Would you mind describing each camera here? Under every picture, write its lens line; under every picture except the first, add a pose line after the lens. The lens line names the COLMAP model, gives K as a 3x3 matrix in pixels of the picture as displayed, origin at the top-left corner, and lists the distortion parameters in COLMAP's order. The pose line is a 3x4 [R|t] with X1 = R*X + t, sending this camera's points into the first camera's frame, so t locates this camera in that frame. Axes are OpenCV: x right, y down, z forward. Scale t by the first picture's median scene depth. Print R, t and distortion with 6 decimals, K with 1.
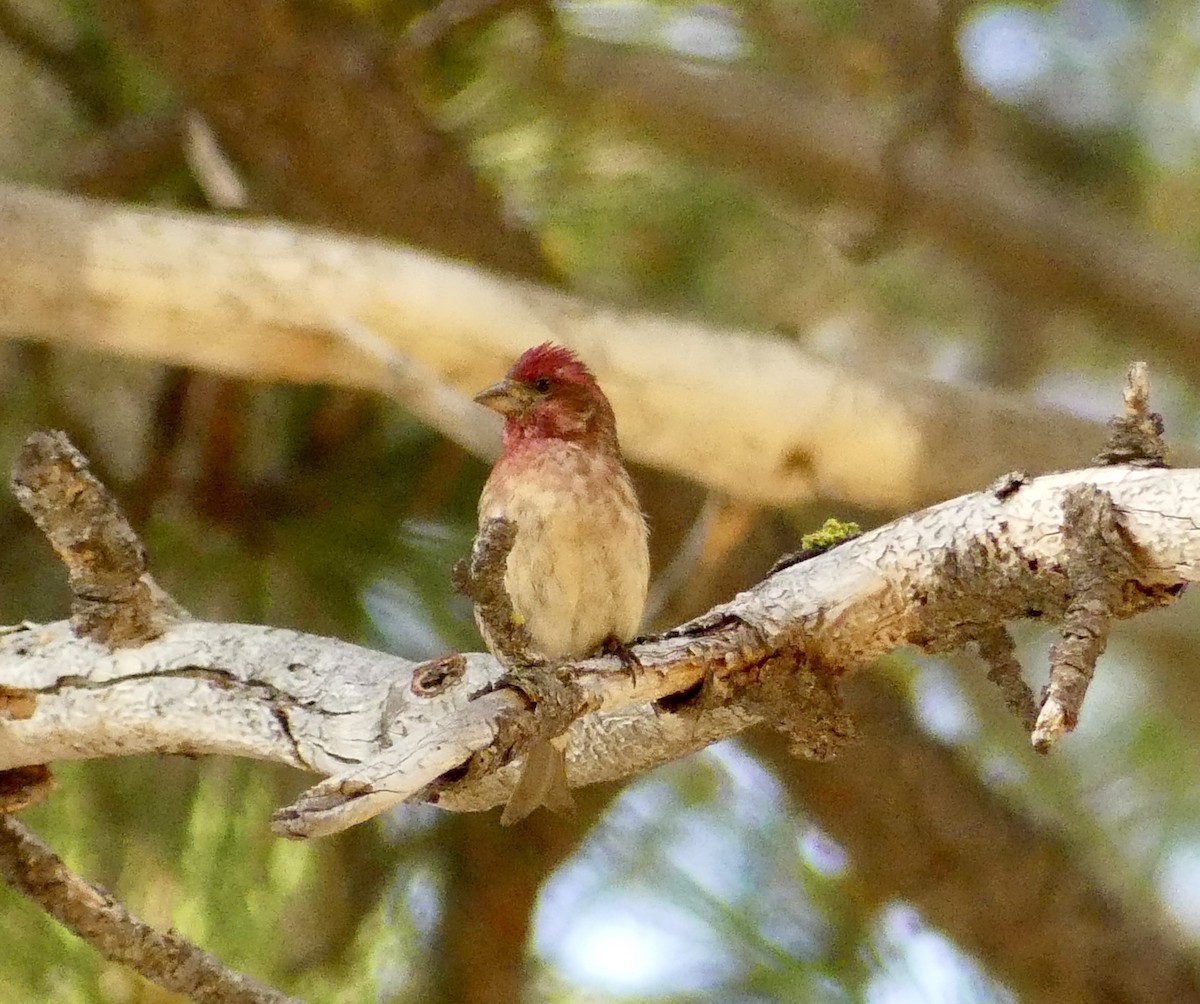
lens RADIAL K [[483.8, 0, 600.1], [0, 483.8, 535.7], [0, 0, 1]] dist [0.000000, -0.000630]
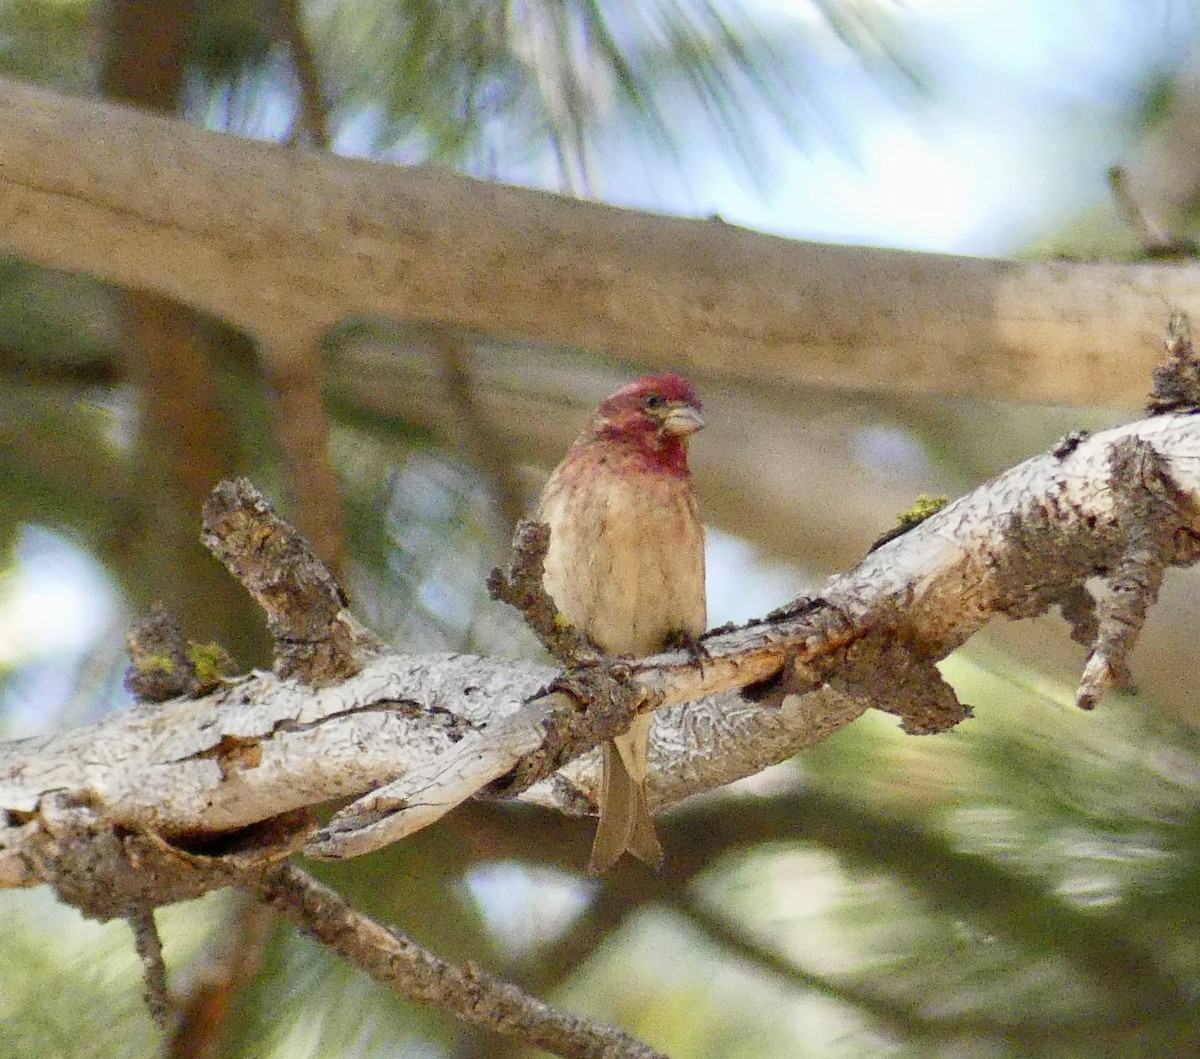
lens RADIAL K [[484.5, 0, 600.0], [0, 484.5, 529.5], [0, 0, 1]] dist [-0.001011, -0.000020]
pose [[0.995962, -0.089776, -0.000554, -0.155044], [0.089774, 0.995960, -0.002259, -0.015635], [0.000755, 0.002200, 0.999997, -0.000515]]
